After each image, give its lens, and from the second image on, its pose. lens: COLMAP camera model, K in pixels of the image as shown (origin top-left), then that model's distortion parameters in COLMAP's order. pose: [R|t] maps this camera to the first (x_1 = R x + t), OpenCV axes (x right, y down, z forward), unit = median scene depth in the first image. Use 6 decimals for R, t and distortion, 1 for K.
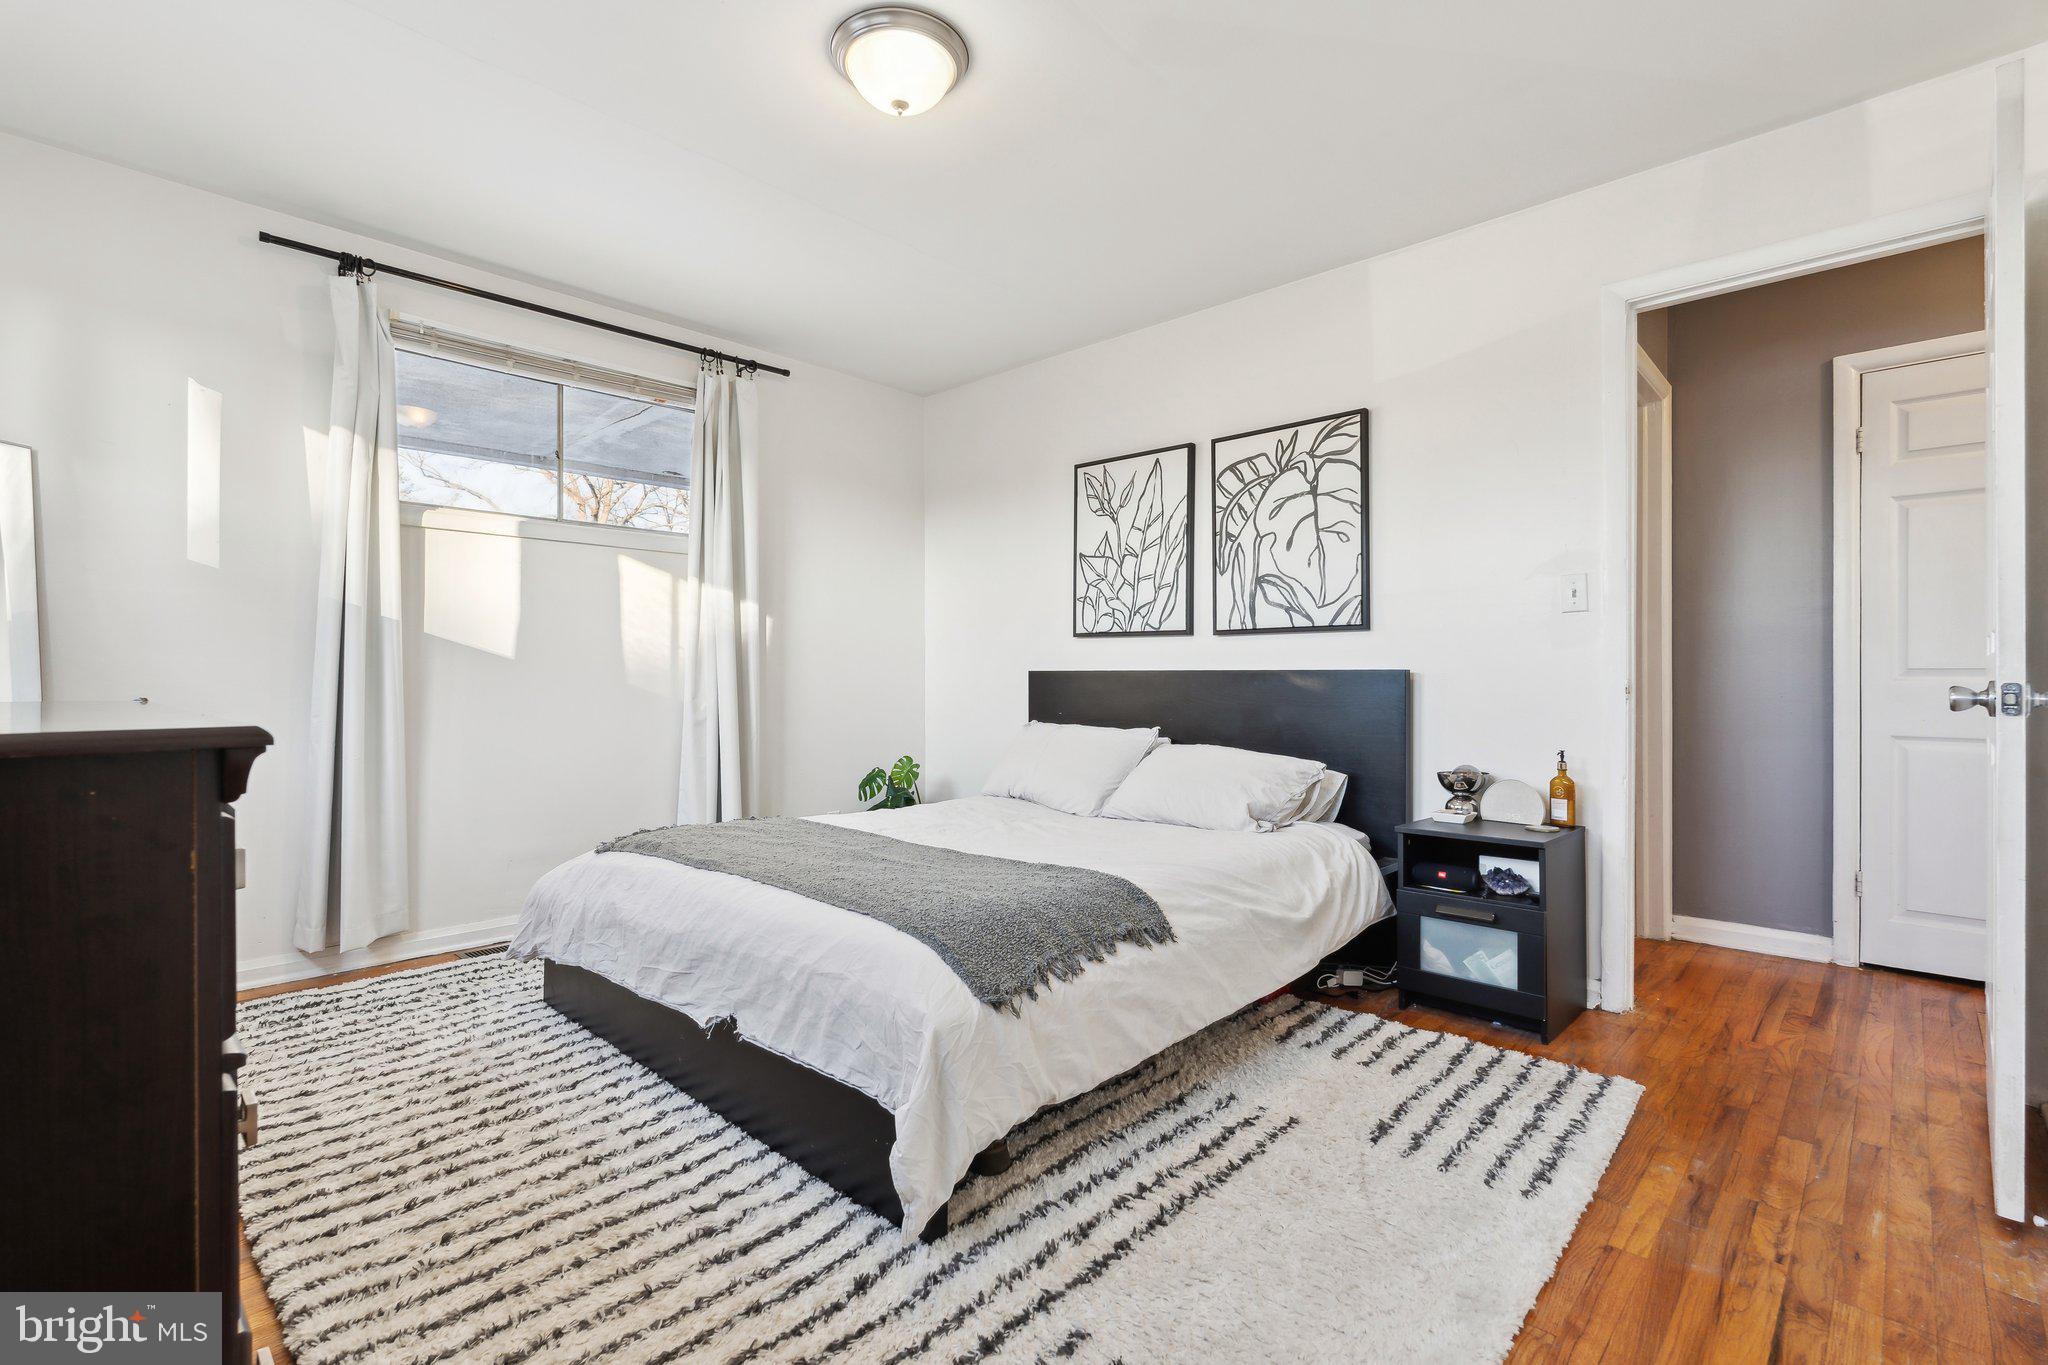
lens RADIAL K [[930.6, 0, 1009.8], [0, 930.6, 677.2], [0, 0, 1]] dist [-0.000138, 0.000180]
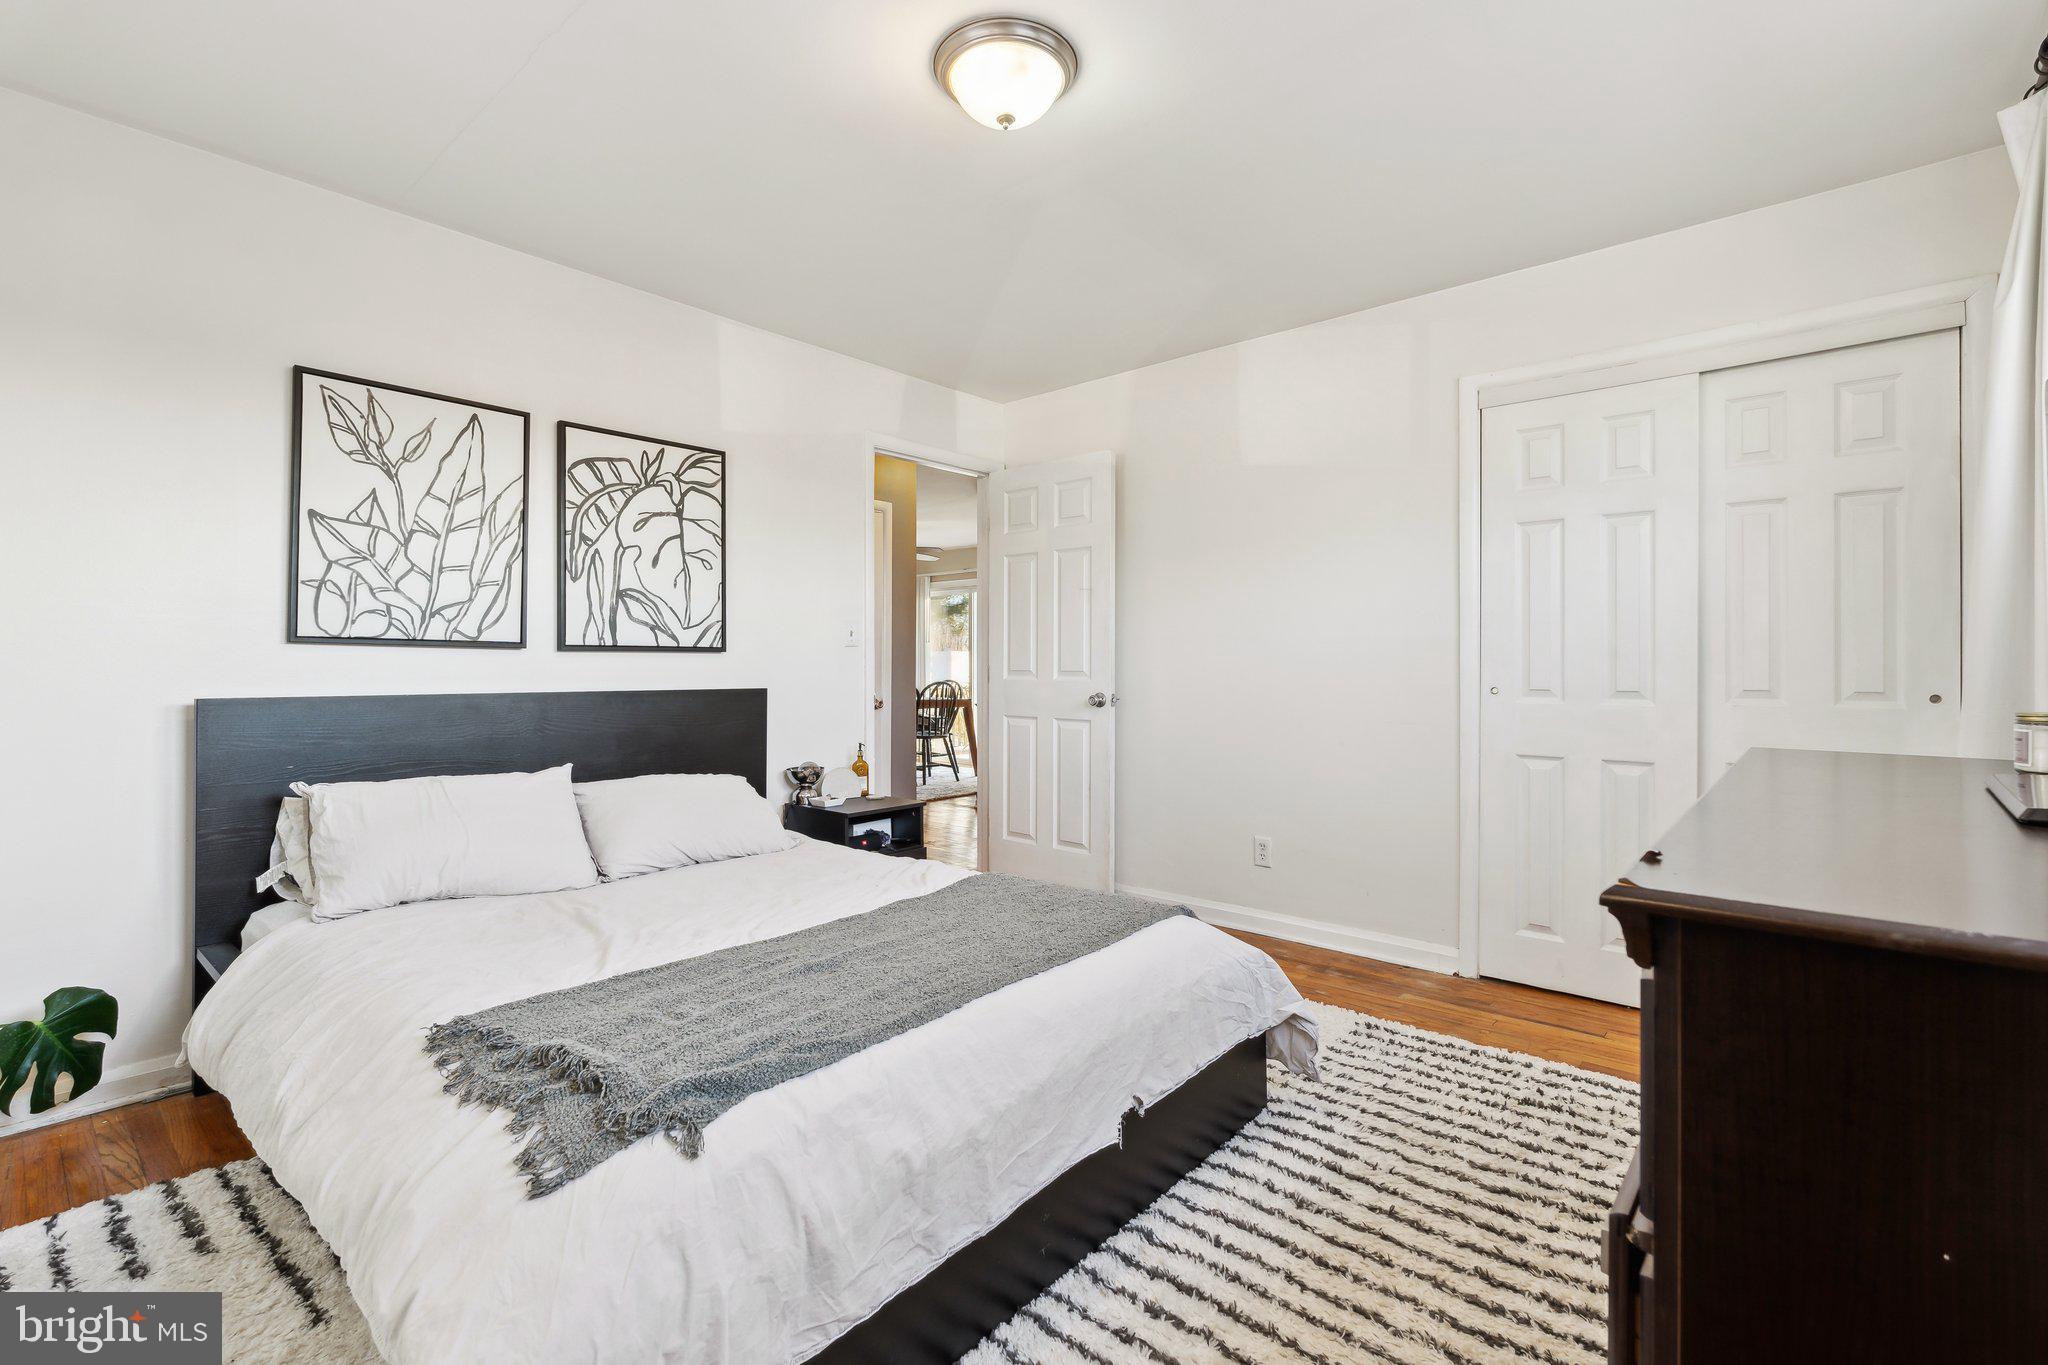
lens RADIAL K [[910.7, 0, 1021.5], [0, 910.7, 662.2], [0, 0, 1]] dist [-0.001016, -0.000190]
pose [[-0.046212, 0.002101, 0.998929, -0.651931], [-0.001335, 0.999997, -0.002165, -0.034077], [-0.998931, -0.001433, -0.046209, 0.635419]]
